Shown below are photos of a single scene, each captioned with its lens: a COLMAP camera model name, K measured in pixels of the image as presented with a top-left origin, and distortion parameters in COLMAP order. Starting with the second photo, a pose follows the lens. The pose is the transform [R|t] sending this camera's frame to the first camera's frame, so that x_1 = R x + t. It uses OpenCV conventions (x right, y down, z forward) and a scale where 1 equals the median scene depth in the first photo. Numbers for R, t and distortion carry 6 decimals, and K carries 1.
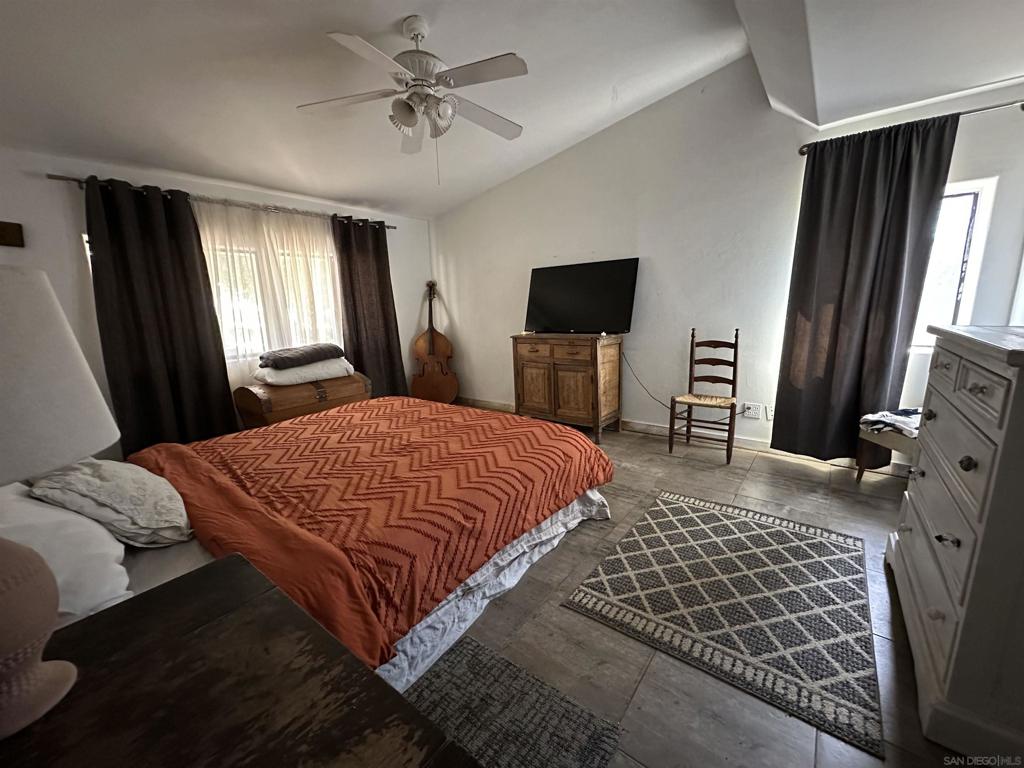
lens RADIAL K [[408.4, 0, 512.5], [0, 408.4, 385.6], [0, 0, 1]] dist [-0.006615, 0.000876]
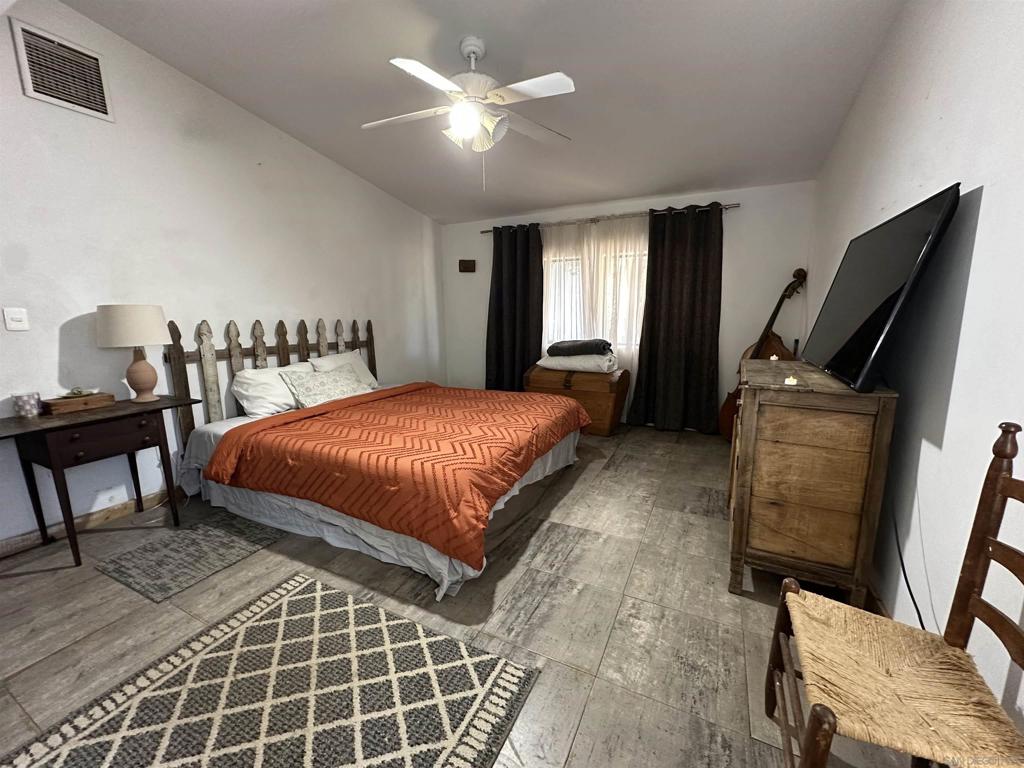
lens RADIAL K [[408.4, 0, 512.5], [0, 408.4, 385.6], [0, 0, 1]] dist [-0.006615, 0.000876]
pose [[0.196981, 0.211860, -0.957243, 1.121234], [-0.186696, 0.966612, 0.175516, -0.268504], [0.962467, 0.144140, 0.229958, 1.120949]]
